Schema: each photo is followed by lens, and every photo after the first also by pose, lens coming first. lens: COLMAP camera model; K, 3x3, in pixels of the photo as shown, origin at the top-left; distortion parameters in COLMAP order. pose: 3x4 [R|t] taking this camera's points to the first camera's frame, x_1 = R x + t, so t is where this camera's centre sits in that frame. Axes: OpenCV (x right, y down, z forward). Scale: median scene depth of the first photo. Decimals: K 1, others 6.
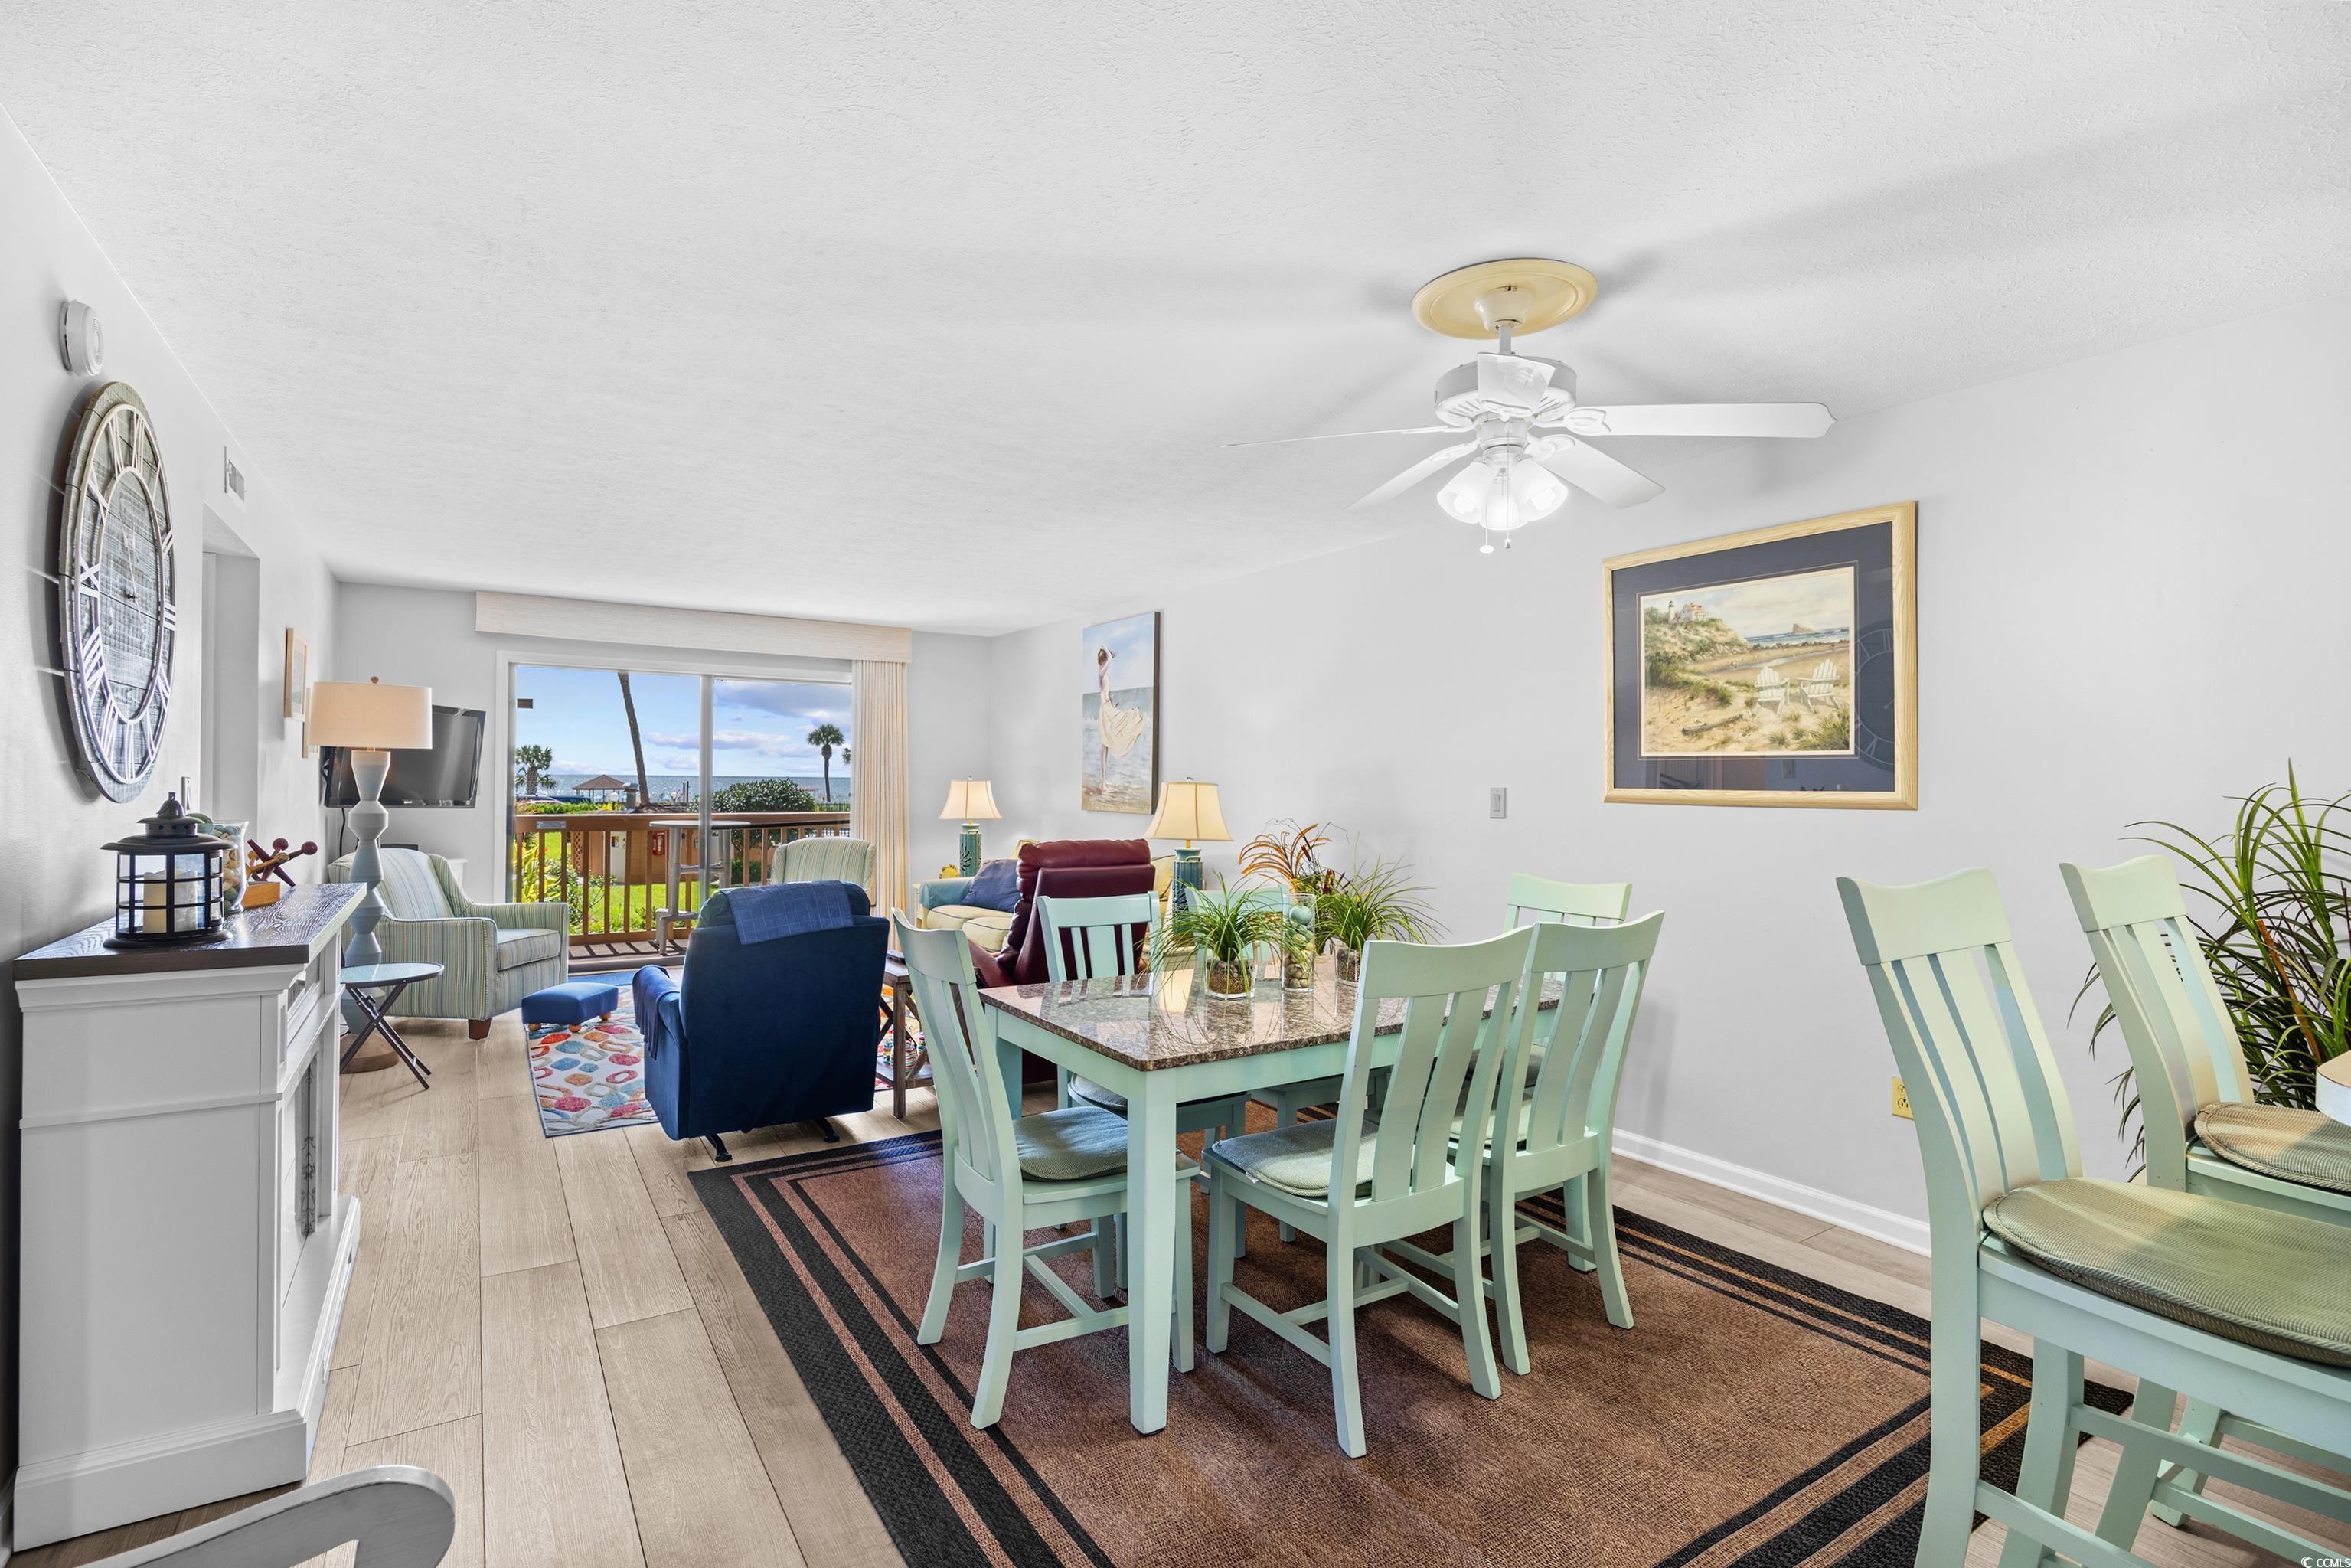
lens RADIAL K [[1111.9, 0, 1185.6], [0, 1111.9, 772.6], [0, 0, 1]] dist [-0.011594, -0.000179]
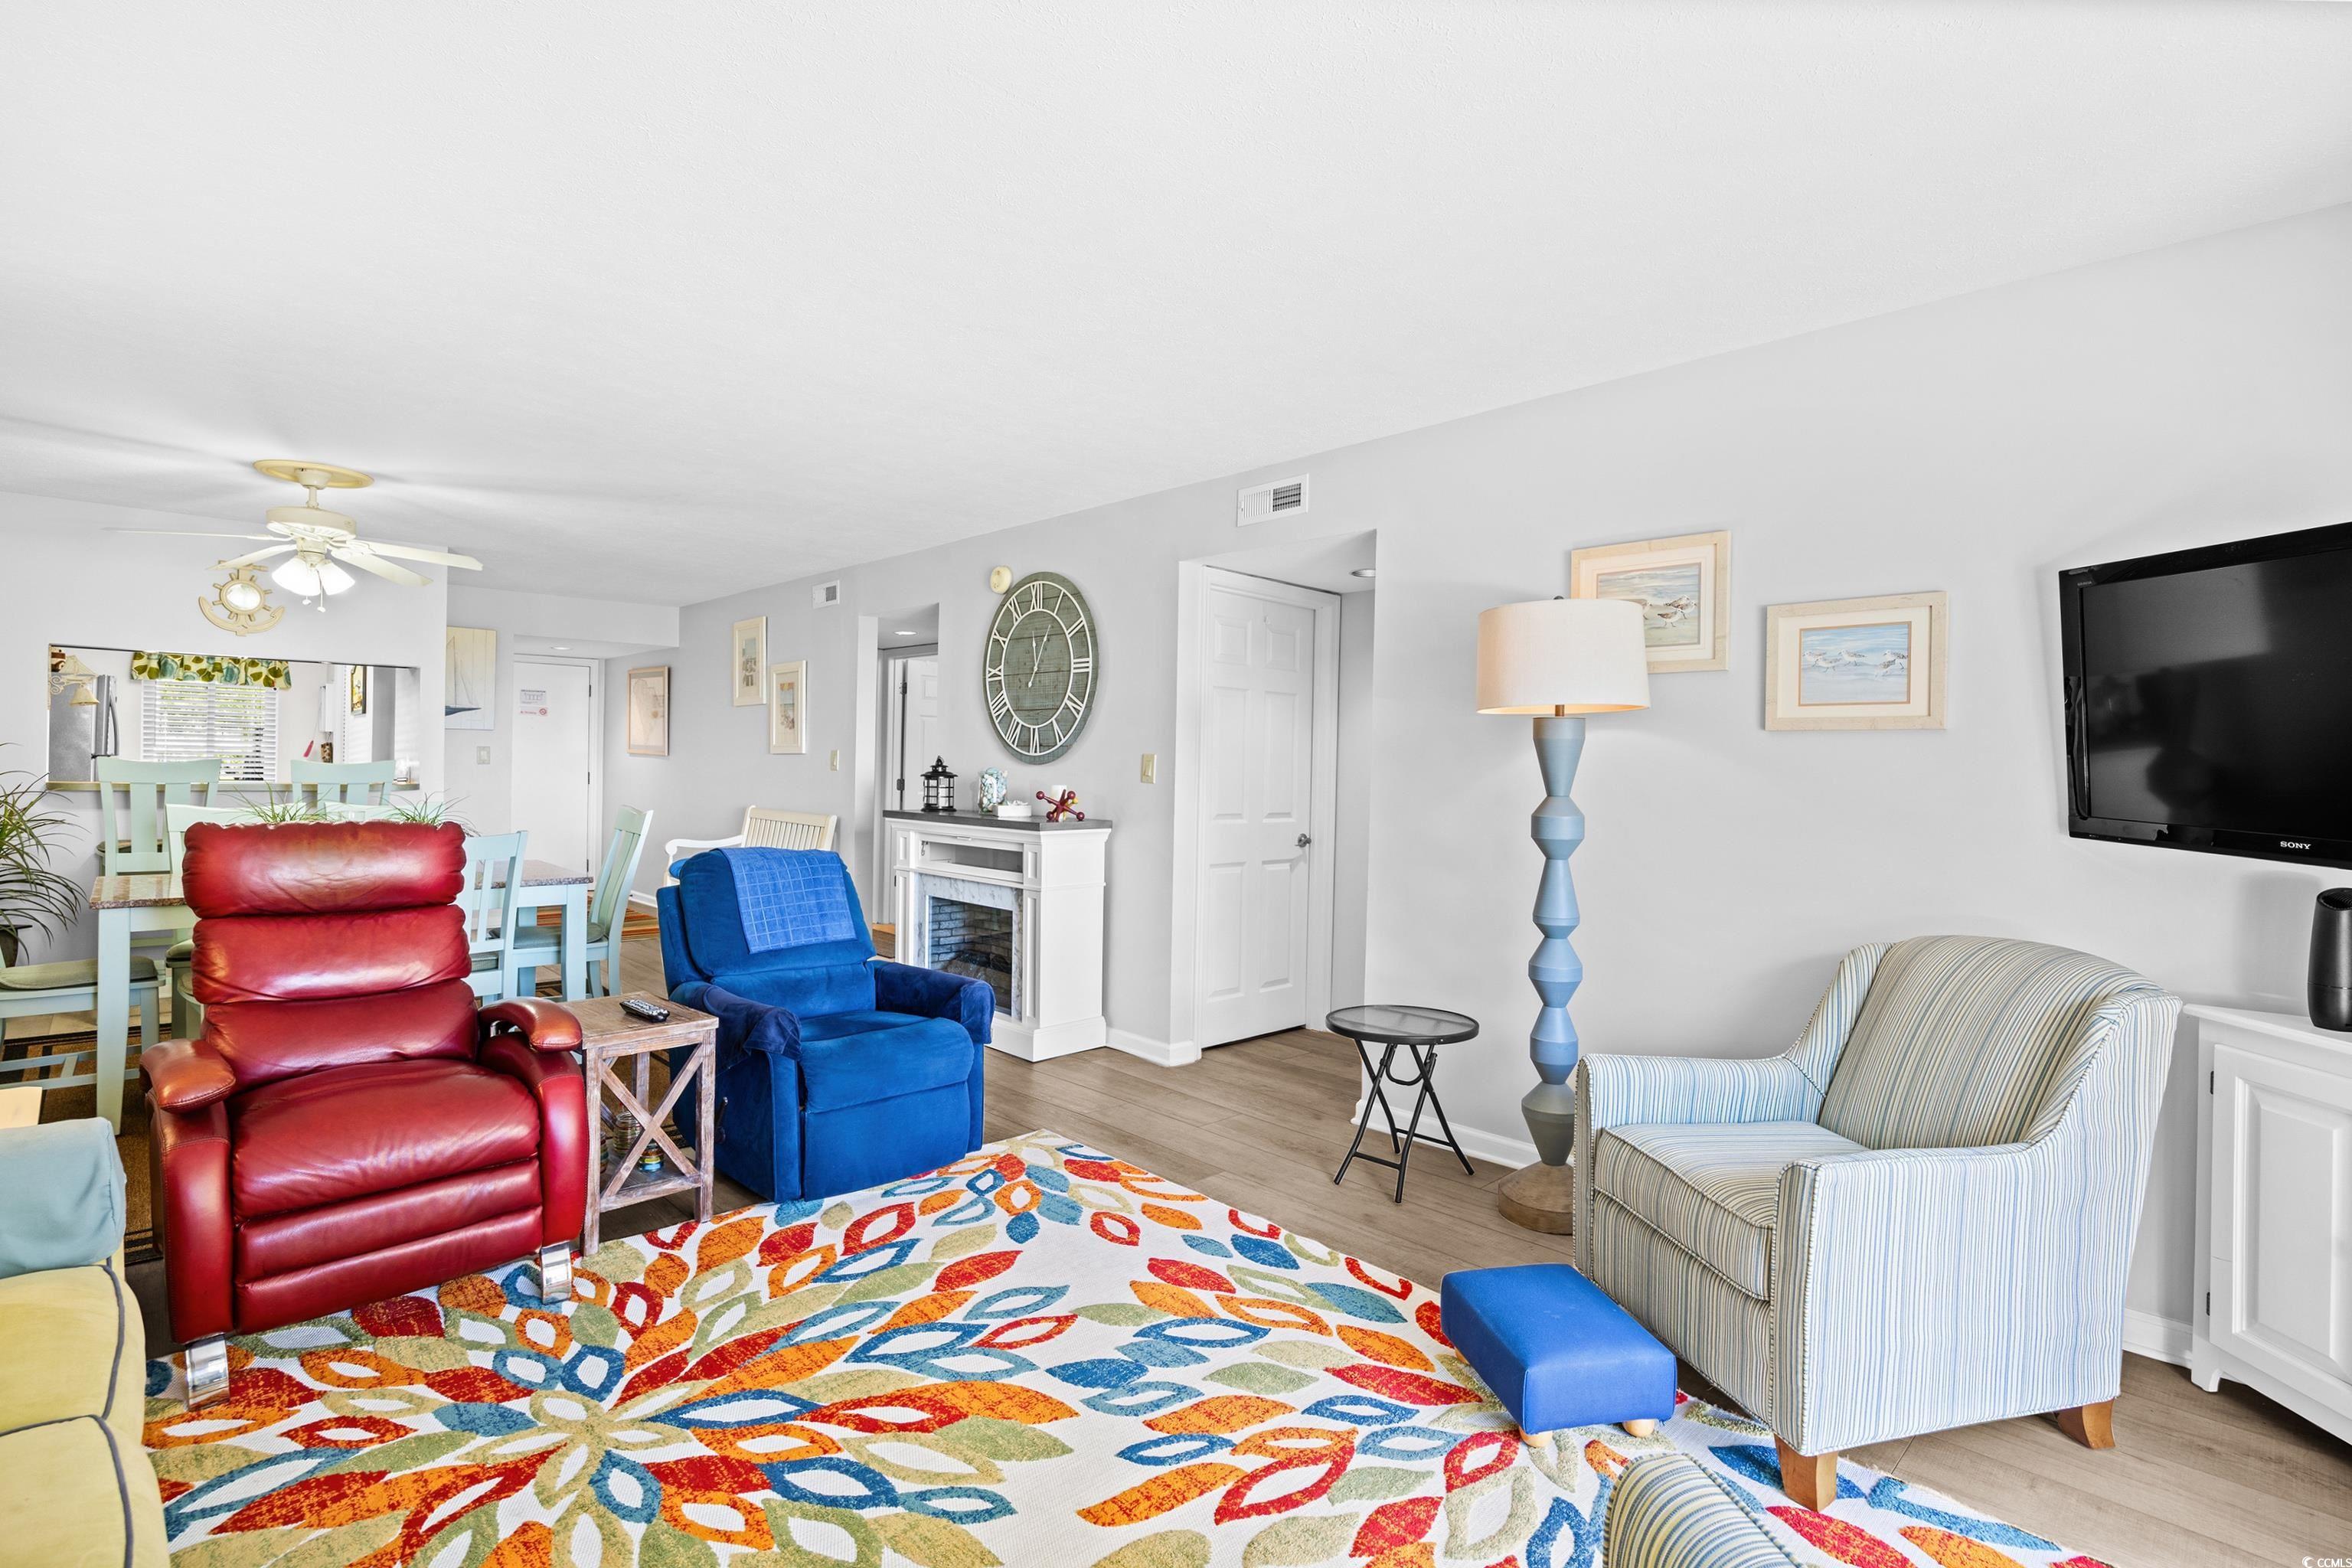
lens RADIAL K [[1112.3, 0, 1186.1], [0, 1112.3, 772.6], [0, 0, 1]] dist [-0.011594, -0.000179]
pose [[-0.980592, -0.028491, -0.193976, -0.370833], [-0.028618, 0.999588, -0.002148, 0.017109], [0.193958, 0.003445, -0.981004, 1.429165]]
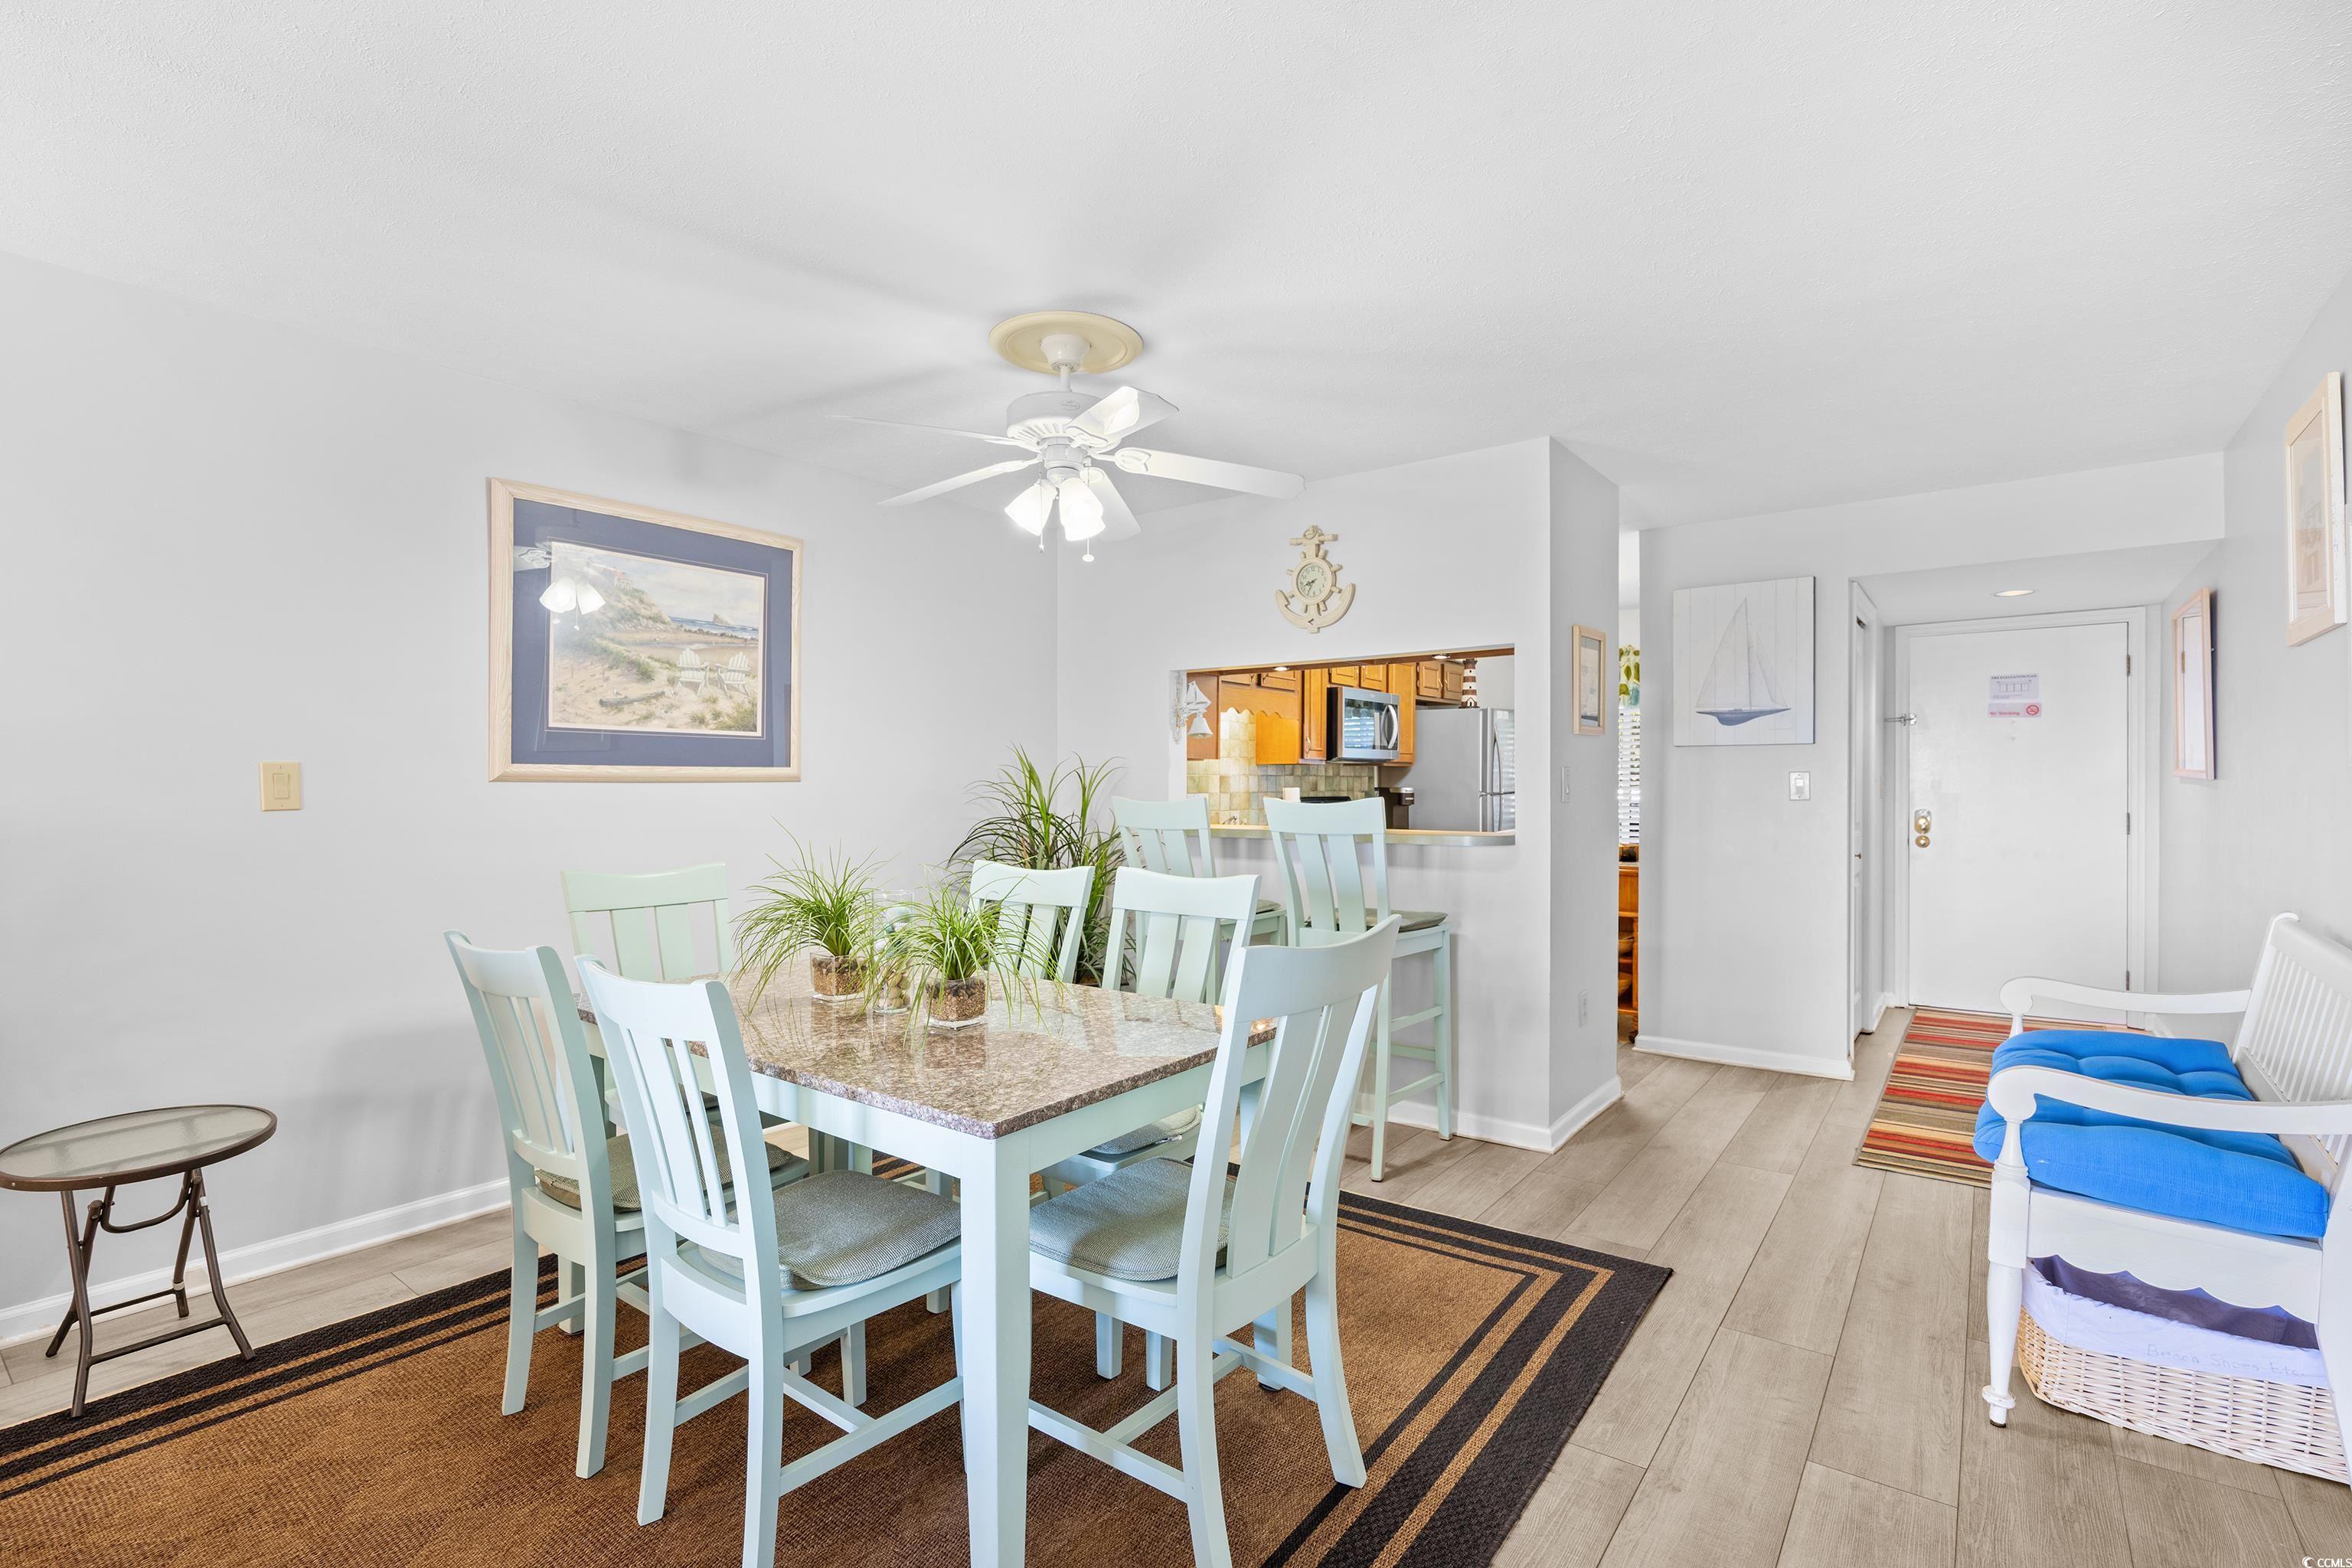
lens RADIAL K [[1100.3, 0, 1176.0], [0, 1100.3, 784.0], [0, 0, 1]] dist [0.000828, -0.000358]
pose [[-0.347296, -0.010318, 0.937699, -0.397878], [-0.008277, 0.999934, 0.007937, 0.013367], [-0.937719, -0.005005, -0.347358, 0.599099]]
